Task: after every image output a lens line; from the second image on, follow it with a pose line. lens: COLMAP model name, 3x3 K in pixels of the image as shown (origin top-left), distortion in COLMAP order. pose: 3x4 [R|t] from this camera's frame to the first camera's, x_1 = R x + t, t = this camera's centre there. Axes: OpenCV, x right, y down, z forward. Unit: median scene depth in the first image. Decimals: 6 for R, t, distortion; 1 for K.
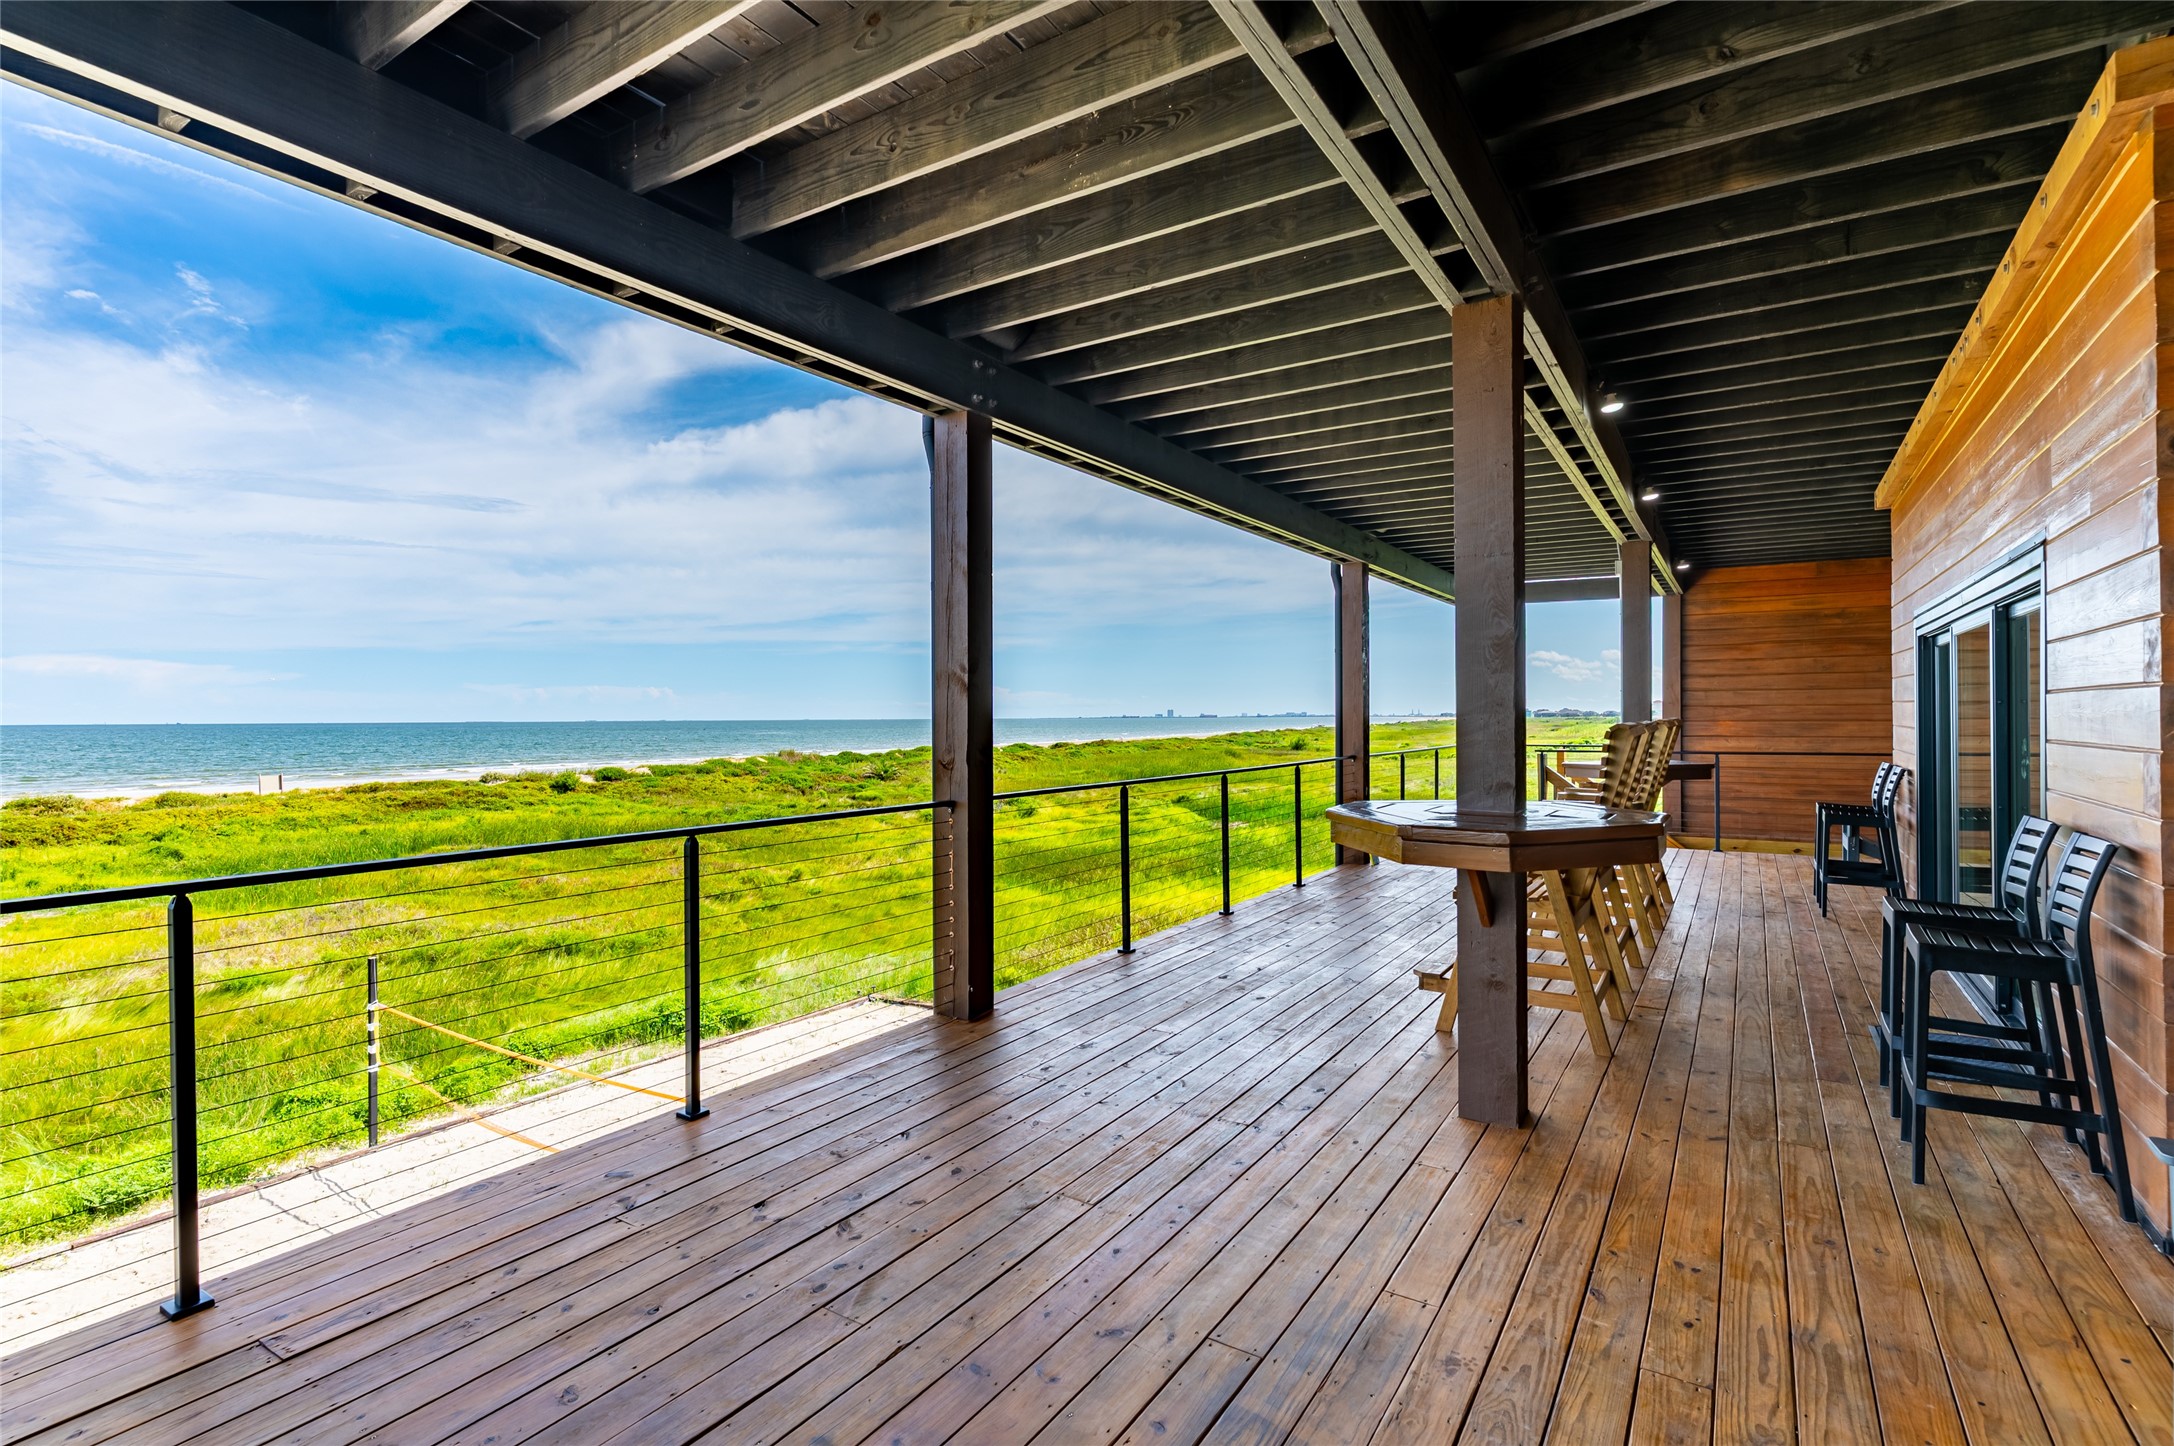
lens RADIAL K [[1032.1, 0, 1083.9], [0, 1032.1, 726.7], [0, 0, 1]] dist [-0.004599, 0.003910]
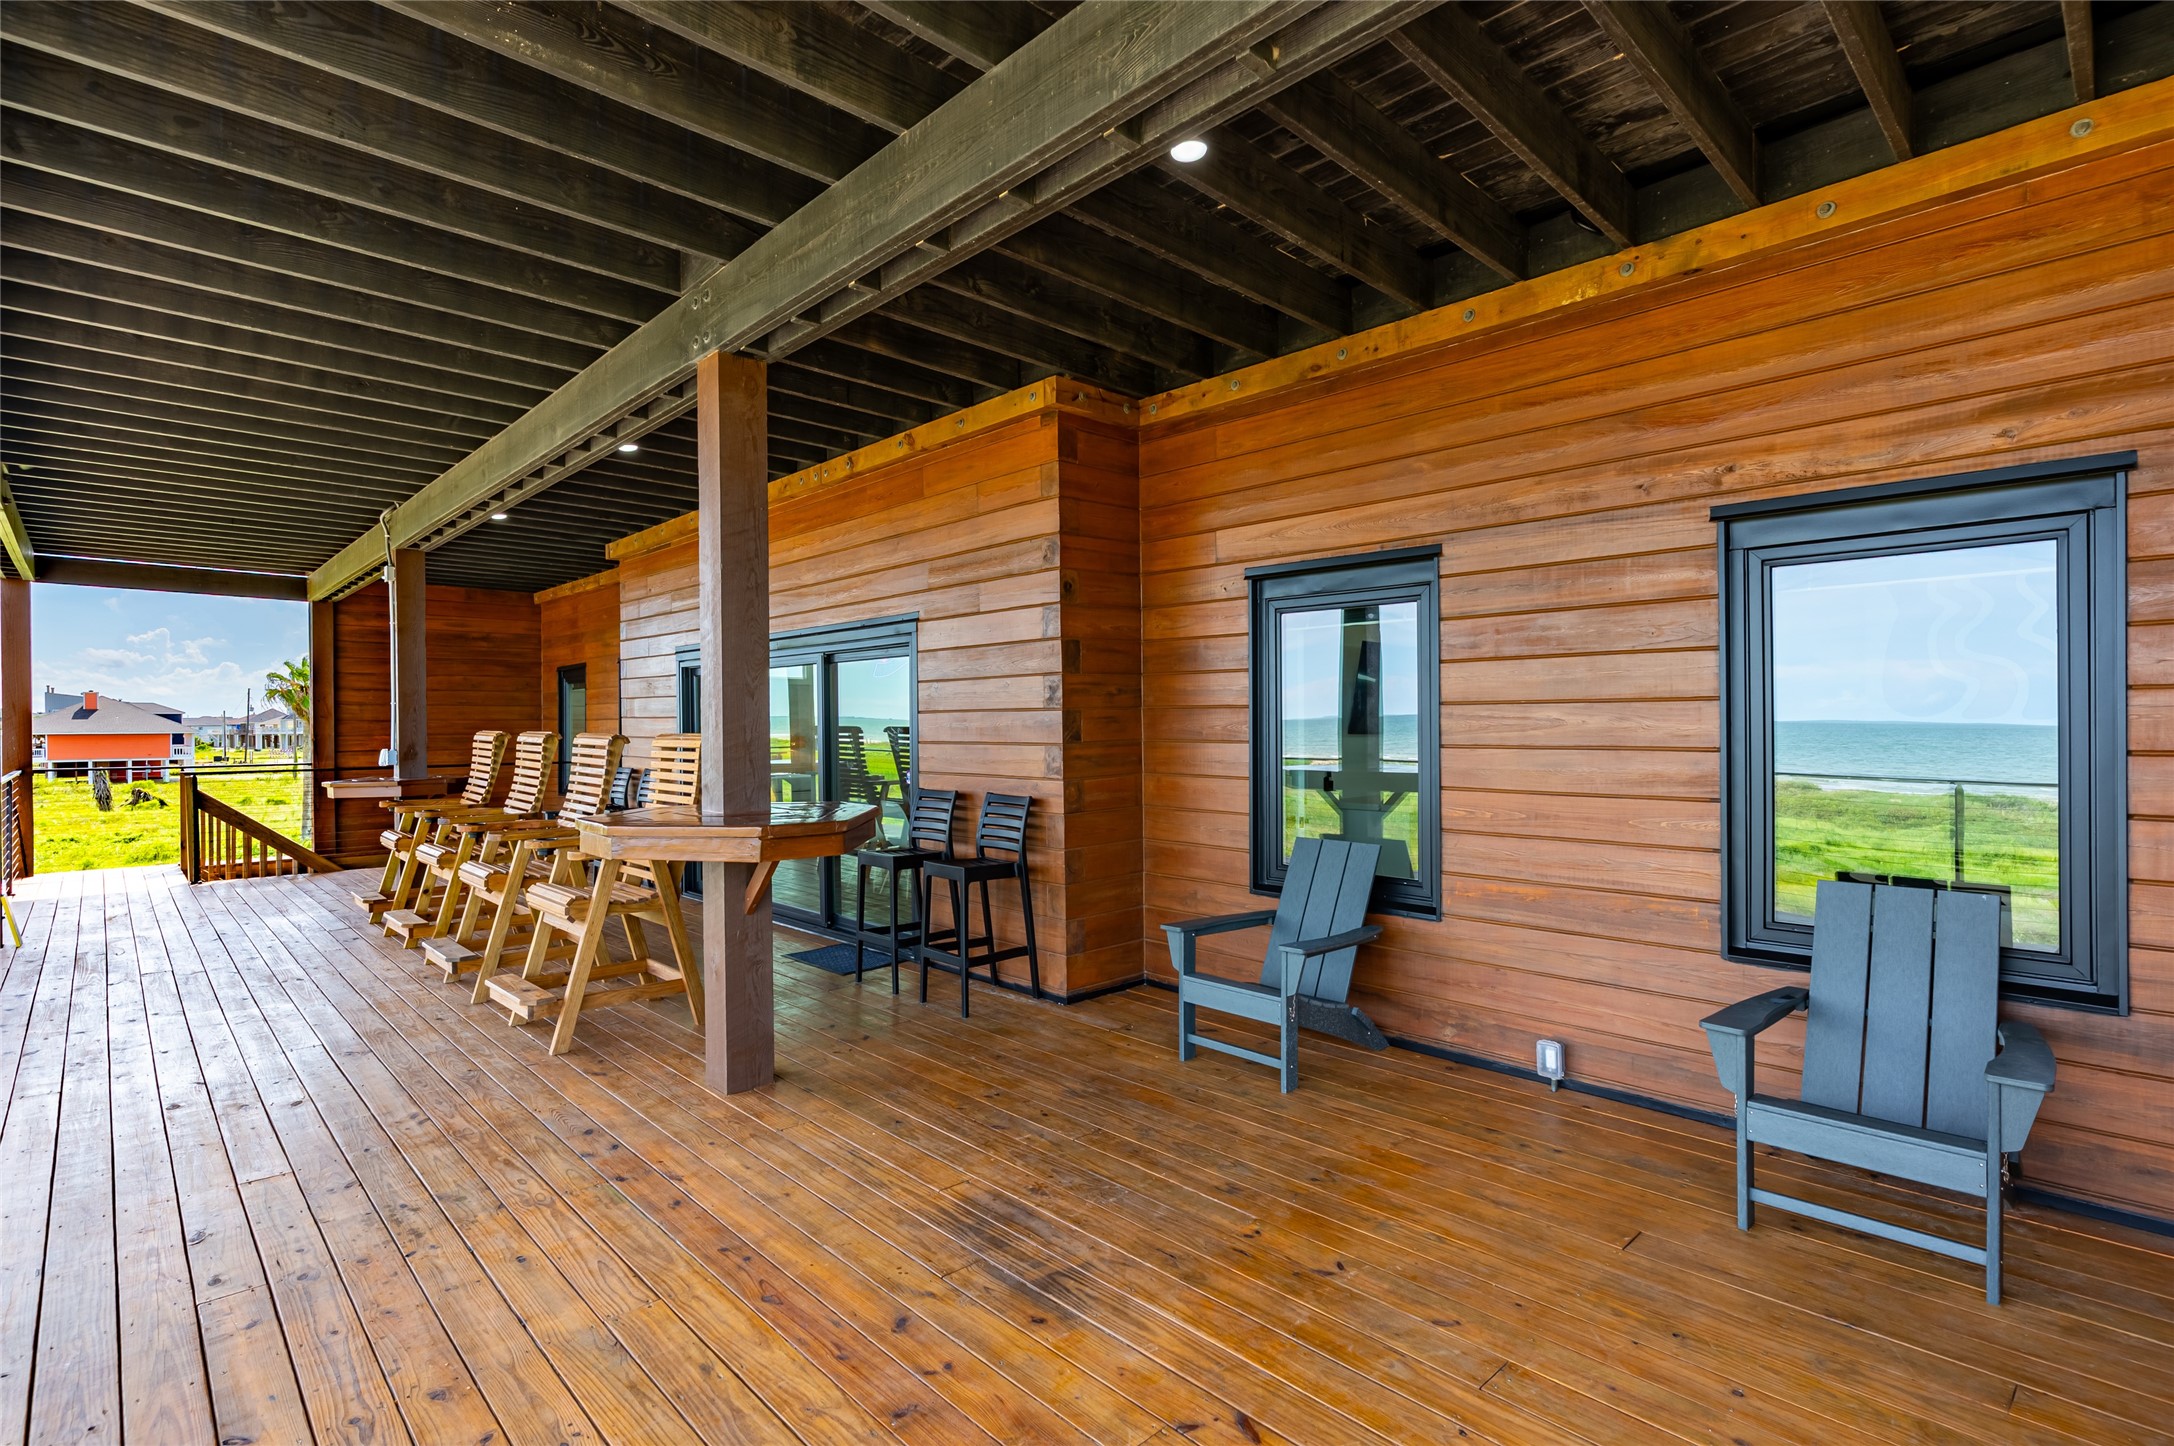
lens RADIAL K [[1032.1, 0, 1081.5], [0, 1032.1, 721.8], [0, 0, 1]] dist [-0.004599, 0.003910]
pose [[0.237419, 0.006206, 0.971387, -0.419094], [0.013922, 0.999855, -0.009791, 0.000692], [-0.971307, 0.015849, 0.237299, 0.259004]]
